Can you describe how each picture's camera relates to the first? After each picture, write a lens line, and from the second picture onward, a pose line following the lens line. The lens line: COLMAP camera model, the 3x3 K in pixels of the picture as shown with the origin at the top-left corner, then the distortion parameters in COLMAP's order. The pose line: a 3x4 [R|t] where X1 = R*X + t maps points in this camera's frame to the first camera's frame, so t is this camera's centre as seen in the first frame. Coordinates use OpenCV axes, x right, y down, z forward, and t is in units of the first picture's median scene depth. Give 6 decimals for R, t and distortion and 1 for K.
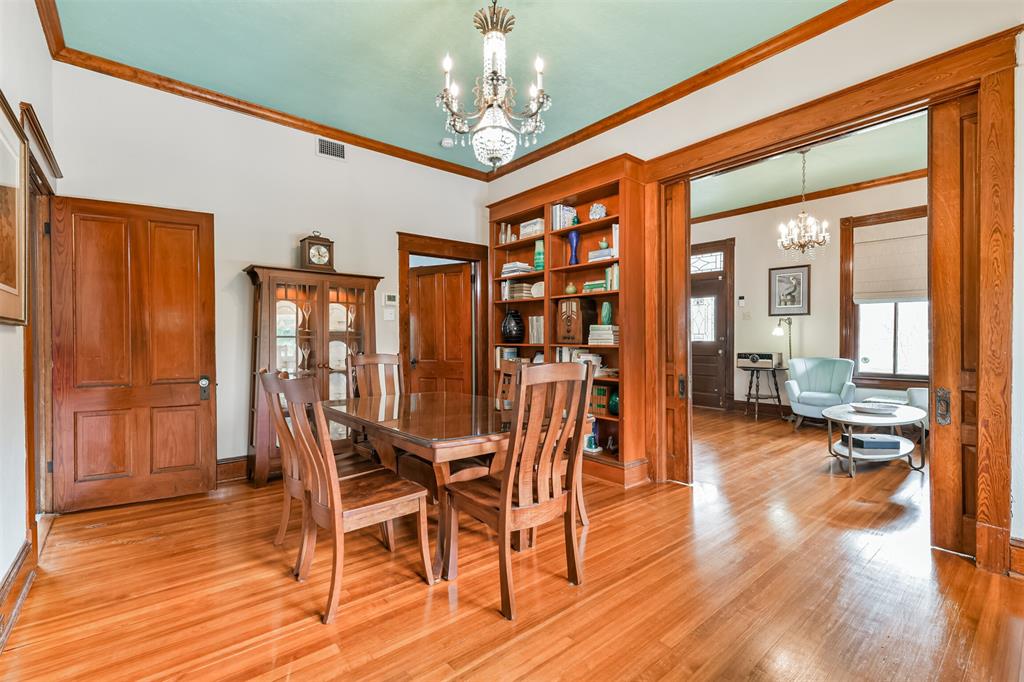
lens RADIAL K [[453.5, 0, 511.7], [0, 453.5, 343.3], [0, 0, 1]] dist [0.014294, 0.000173]
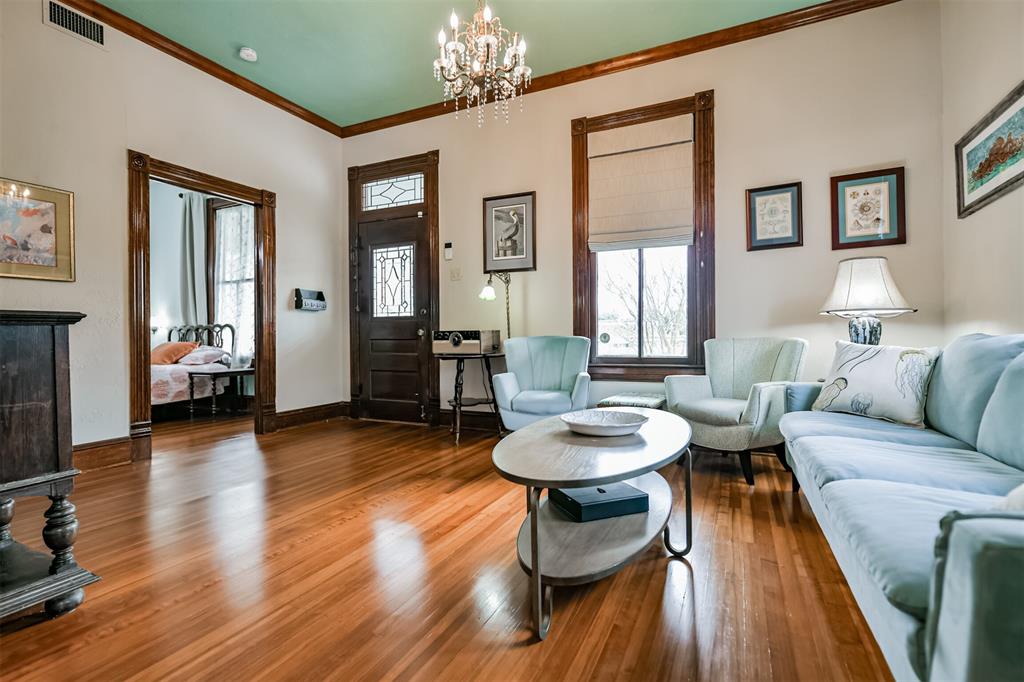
lens RADIAL K [[453.5, 0, 511.7], [0, 453.5, 343.3], [0, 0, 1]] dist [0.014294, 0.000173]
pose [[0.914394, -0.005278, 0.404792, 0.361699], [0.009361, 0.999923, -0.008109, 0.044951], [-0.404718, 0.011204, 0.914373, 0.429093]]
